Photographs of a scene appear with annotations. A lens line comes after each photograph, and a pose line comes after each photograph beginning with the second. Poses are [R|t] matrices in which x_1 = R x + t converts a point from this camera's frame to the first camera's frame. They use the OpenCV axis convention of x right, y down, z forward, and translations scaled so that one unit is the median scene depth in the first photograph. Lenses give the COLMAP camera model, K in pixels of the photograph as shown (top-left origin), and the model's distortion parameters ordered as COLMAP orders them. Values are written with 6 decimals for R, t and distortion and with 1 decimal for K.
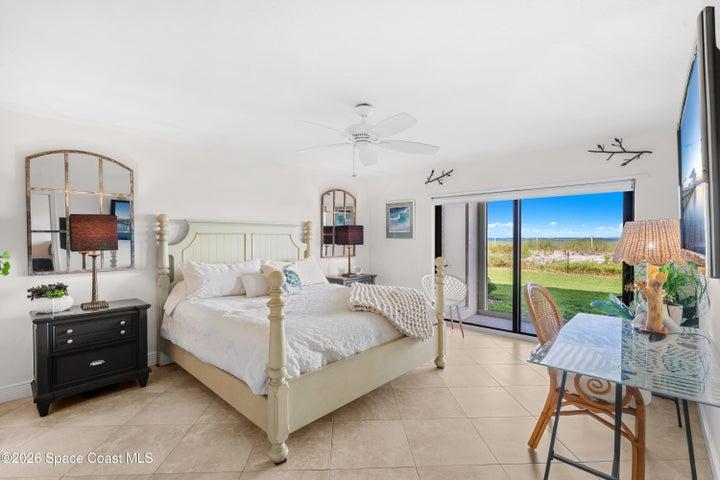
lens RADIAL K [[325.5, 0, 360.9], [0, 325.5, 241.8], [0, 0, 1]] dist [0.000358, 0.000750]
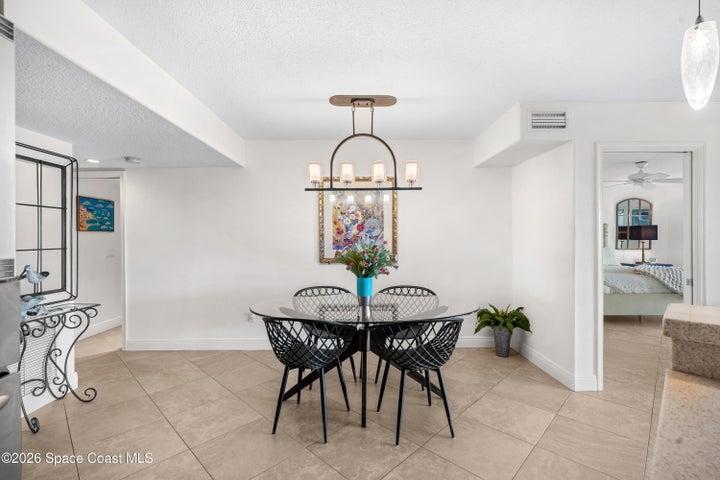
lens RADIAL K [[325.5, 0, 358.8], [0, 325.5, 241.7], [0, 0, 1]] dist [0.000358, 0.000750]
pose [[0.687829, 0.010496, -0.725797, 0.125605], [-0.008148, 0.999944, 0.006738, 0.016302], [0.725827, 0.001279, 0.687876, -0.713856]]
